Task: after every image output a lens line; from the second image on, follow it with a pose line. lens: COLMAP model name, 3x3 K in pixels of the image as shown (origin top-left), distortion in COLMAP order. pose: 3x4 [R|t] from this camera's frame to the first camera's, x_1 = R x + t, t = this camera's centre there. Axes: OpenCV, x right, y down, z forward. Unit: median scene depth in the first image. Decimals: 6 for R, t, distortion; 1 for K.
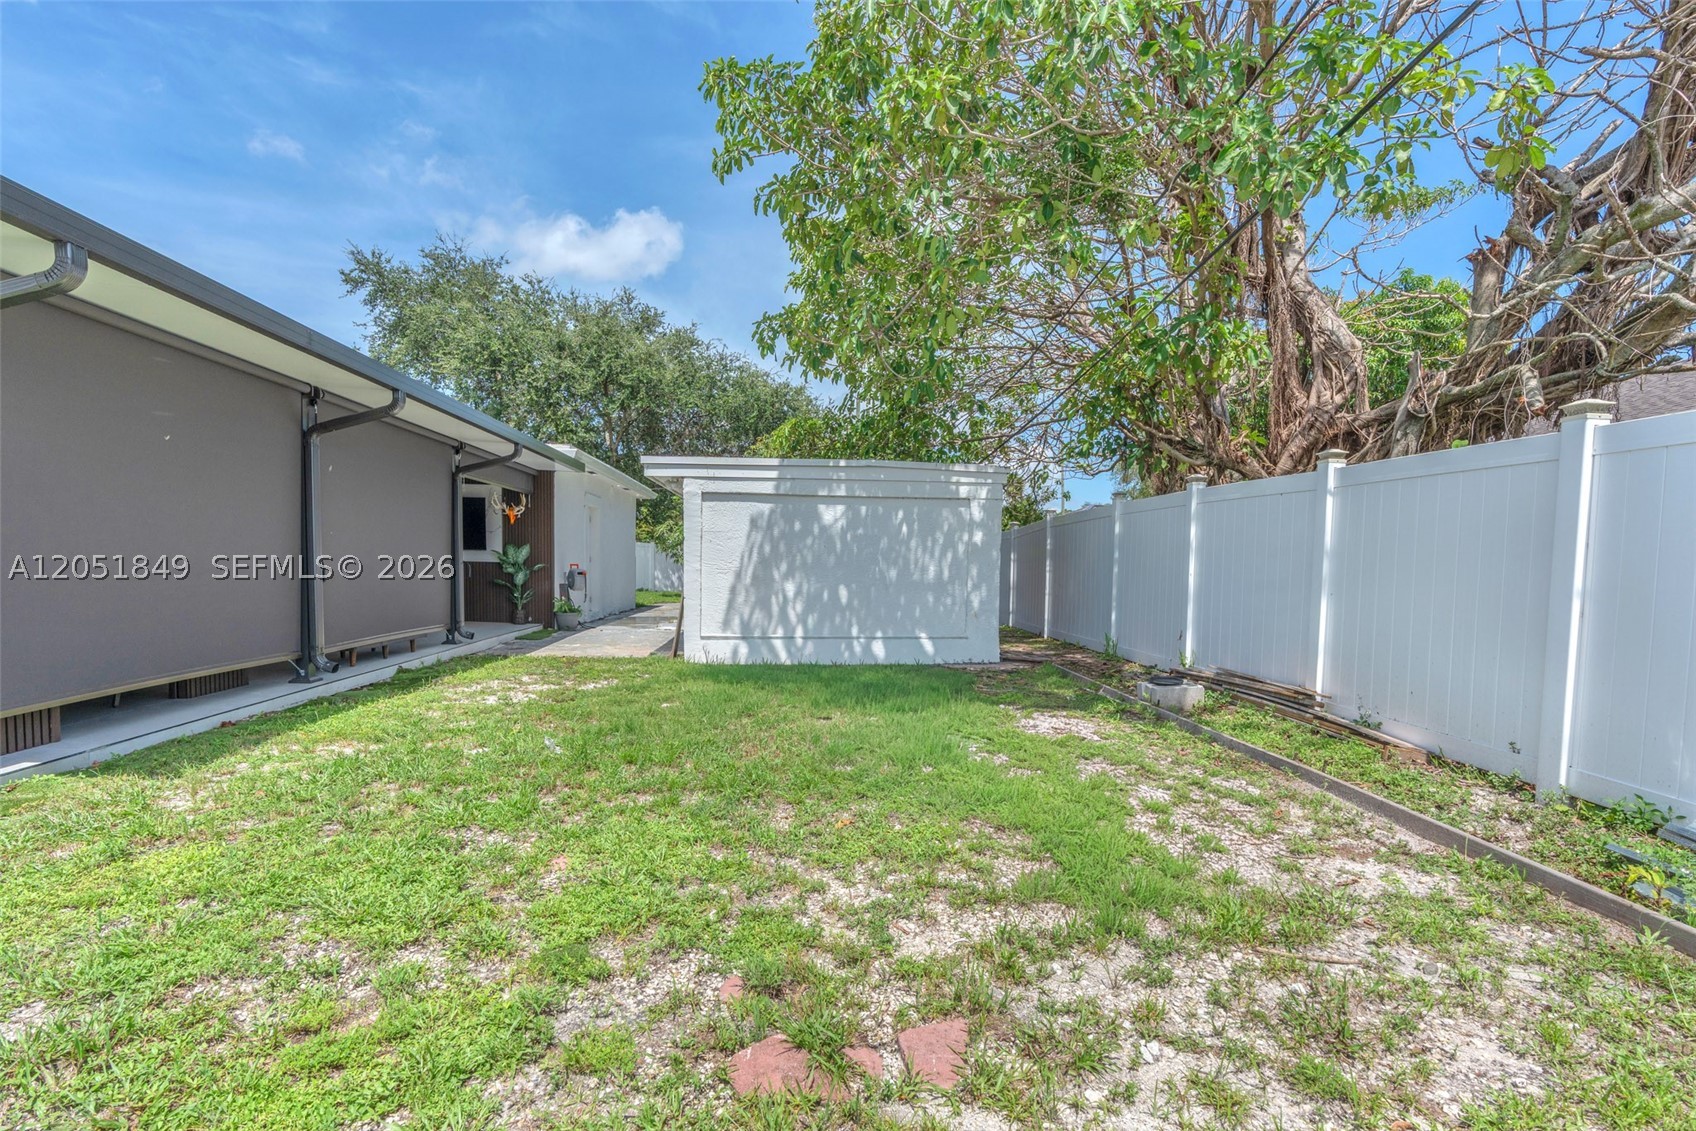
lens RADIAL K [[800.5, 0, 847.4], [0, 800.5, 581.7], [0, 0, 1]] dist [-0.016365, 0.006330]
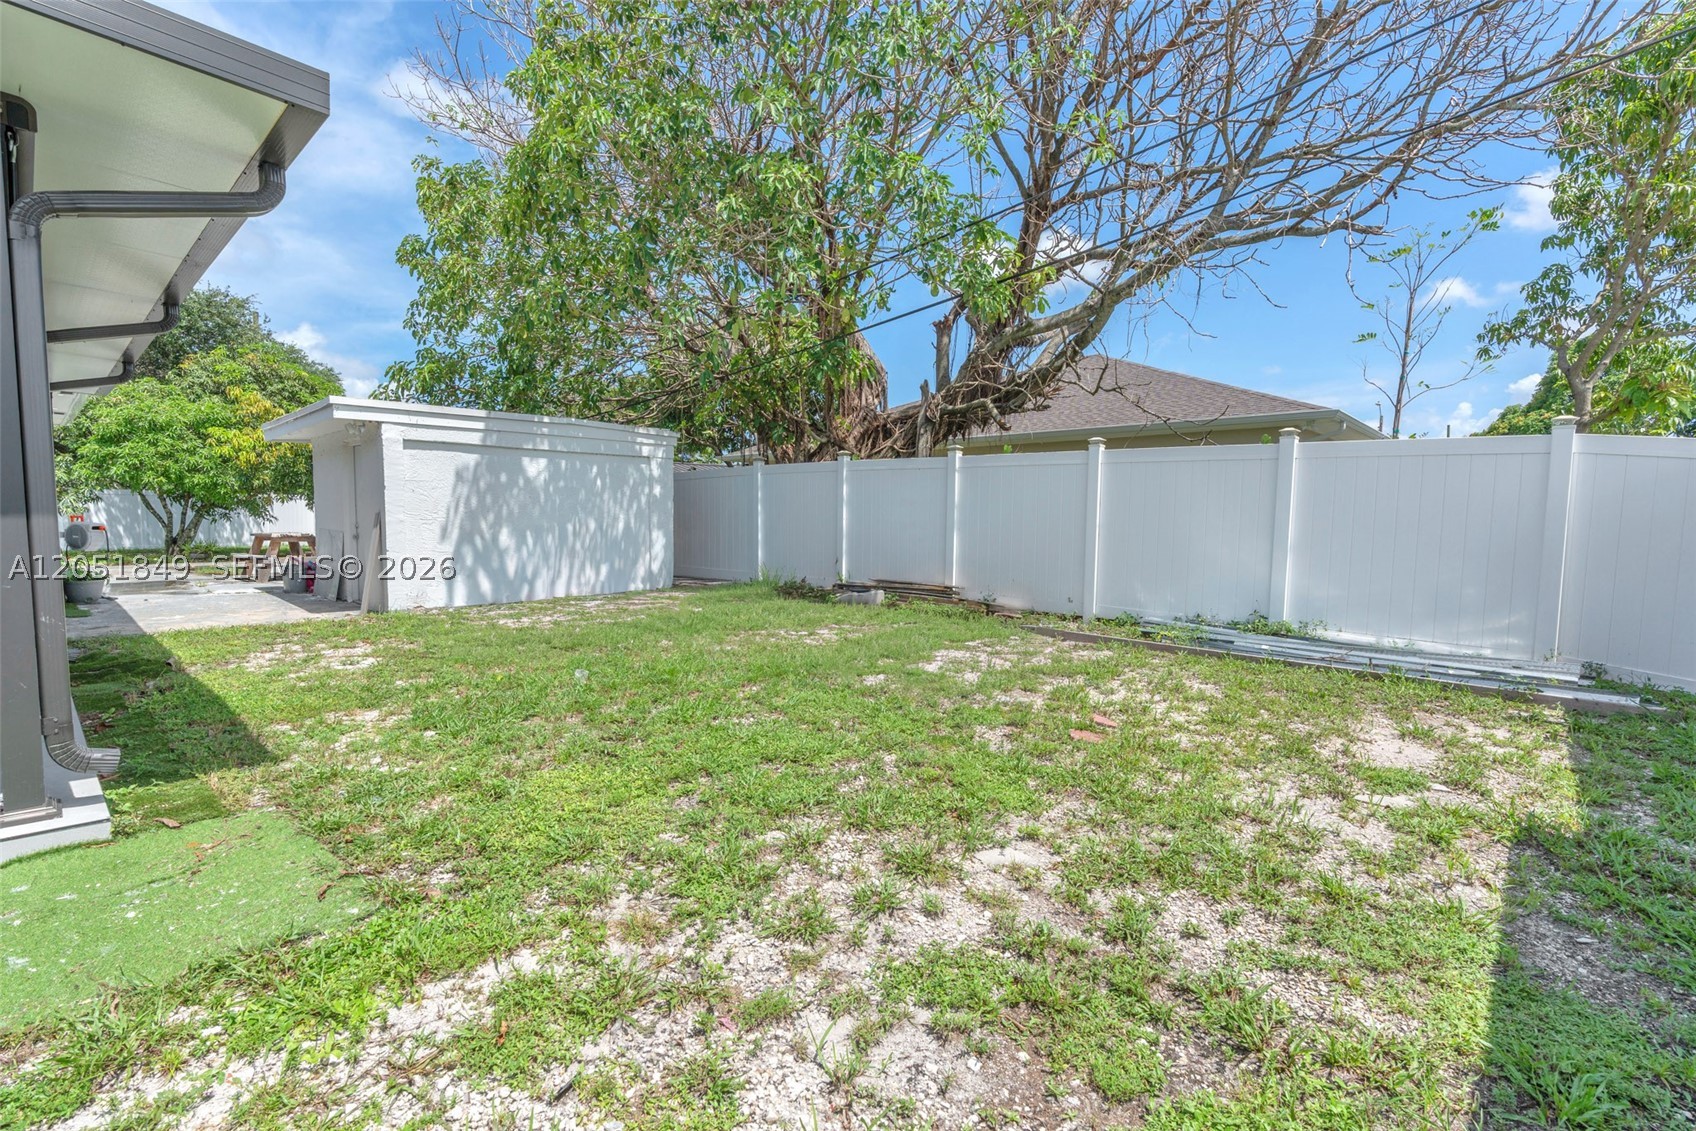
lens RADIAL K [[784.8, 0, 848.0], [0, 784.8, 565.5], [0, 0, 1]] dist [-0.003482, -0.000407]
pose [[0.699218, -0.058047, 0.712548, -0.478641], [0.021833, 0.997967, 0.059874, -0.008120], [-0.714575, -0.026308, 0.699064, -0.018688]]
